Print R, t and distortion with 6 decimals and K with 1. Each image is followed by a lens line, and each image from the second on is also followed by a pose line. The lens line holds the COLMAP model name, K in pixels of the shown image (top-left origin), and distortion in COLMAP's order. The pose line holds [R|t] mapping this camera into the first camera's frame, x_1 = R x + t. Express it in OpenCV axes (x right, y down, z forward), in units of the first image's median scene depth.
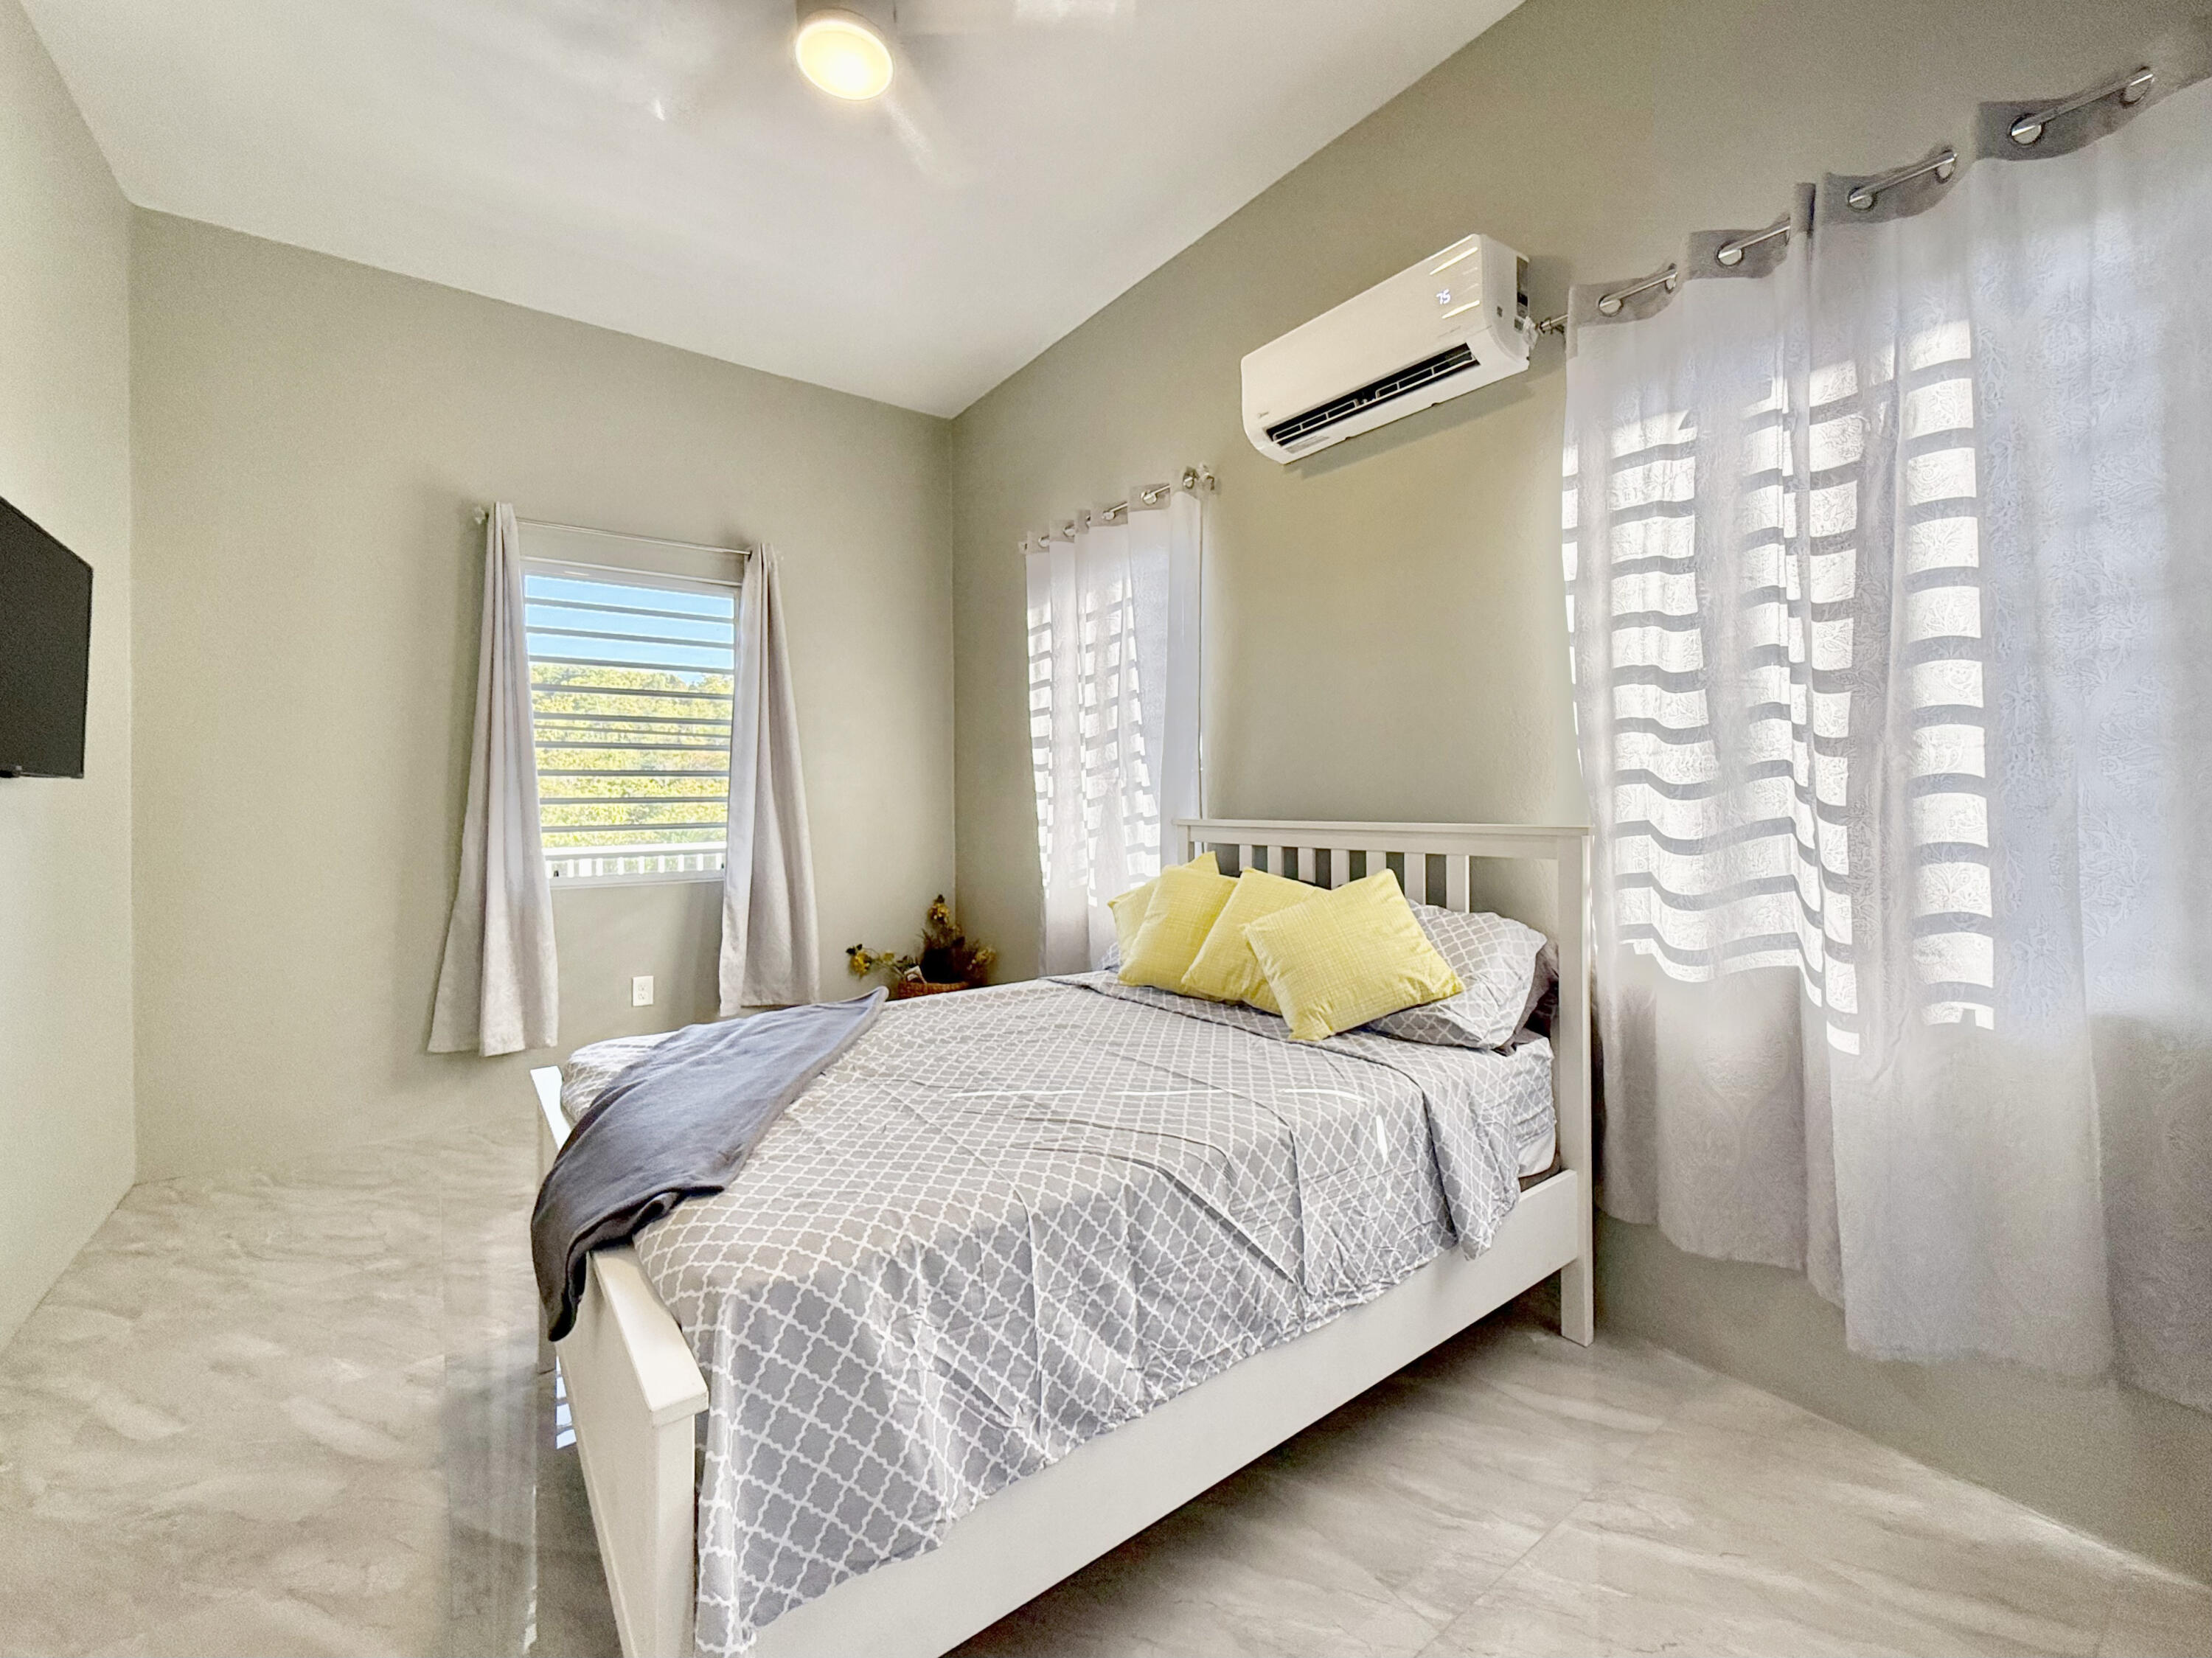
lens RADIAL K [[884.4, 0, 1106.0], [0, 884.4, 829.0], [0, 0, 1]] dist [-0.008776, 0.003235]
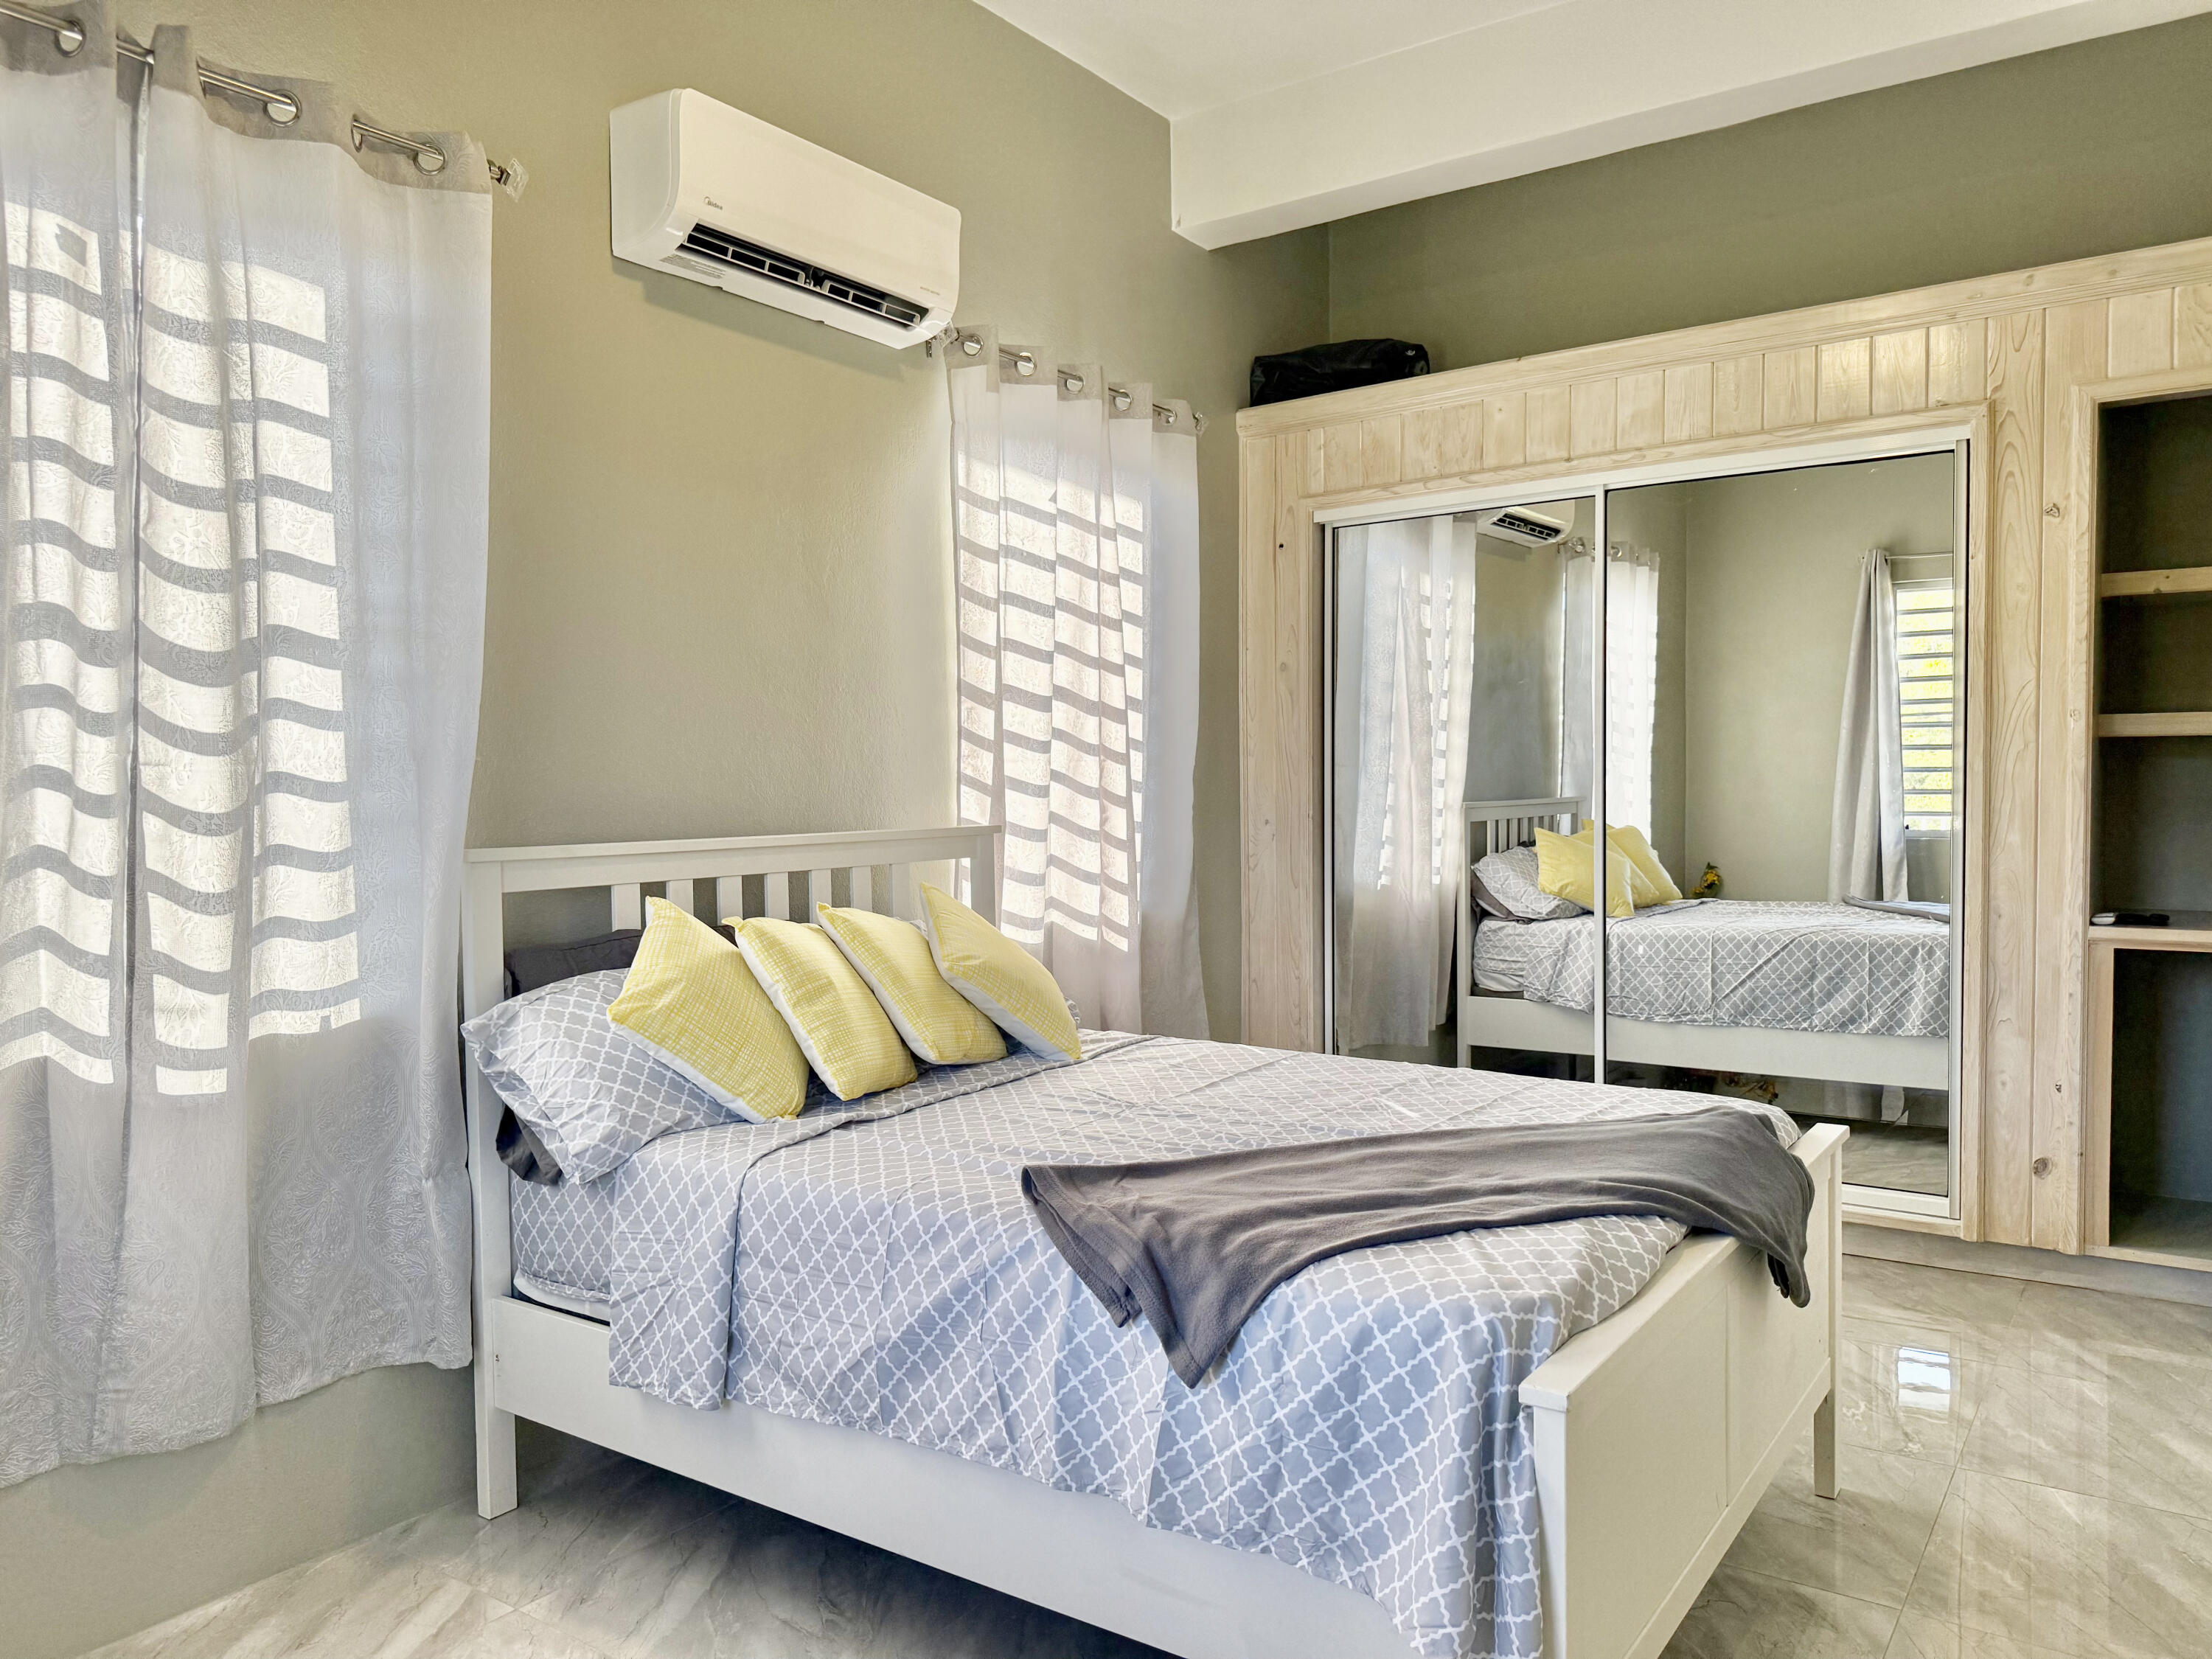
lens RADIAL K [[1570.2, 0, 1106.0], [0, 1570.2, 829.5], [0, 0, 1]] dist [0.125131, -0.159780]
pose [[-0.310369, -0.023668, 0.950321, -1.038542], [0.050090, 0.997894, 0.041212, -0.052051], [-0.949295, 0.060393, -0.308530, 1.131719]]
